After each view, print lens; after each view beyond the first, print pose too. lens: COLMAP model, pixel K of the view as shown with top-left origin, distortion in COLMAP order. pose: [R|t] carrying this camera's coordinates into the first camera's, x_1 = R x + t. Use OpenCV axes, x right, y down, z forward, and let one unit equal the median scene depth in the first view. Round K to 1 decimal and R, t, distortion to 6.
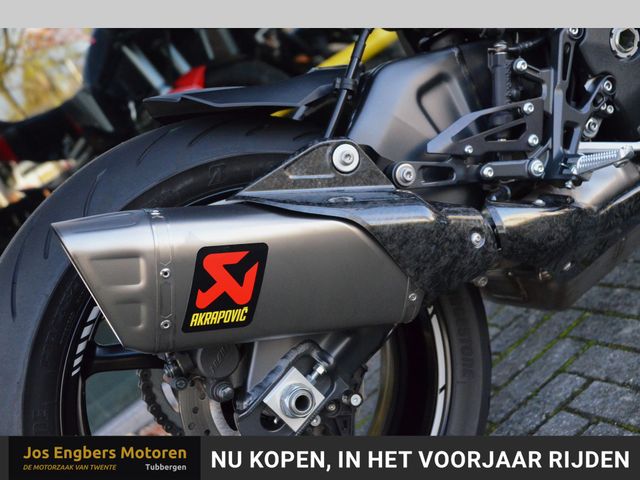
lens RADIAL K [[890.4, 0, 325.5], [0, 890.4, 245.3], [0, 0, 1]] dist [0.140828, 0.000000]
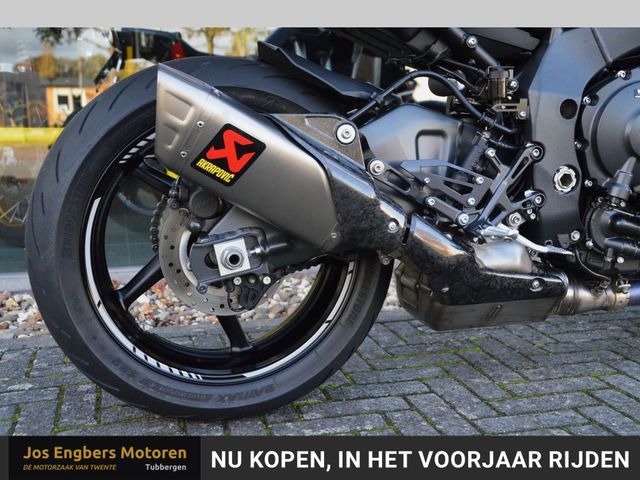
lens RADIAL K [[782.2, 0, 313.5], [0, 782.2, 235.2], [0, 0, 1]] dist [0.016659, 0.000000]
pose [[0.842974, 0.527308, -0.106490, 0.193975], [-0.532832, 0.845677, -0.030343, 0.107778], [0.074056, 0.082320, 0.993851, -0.271880]]
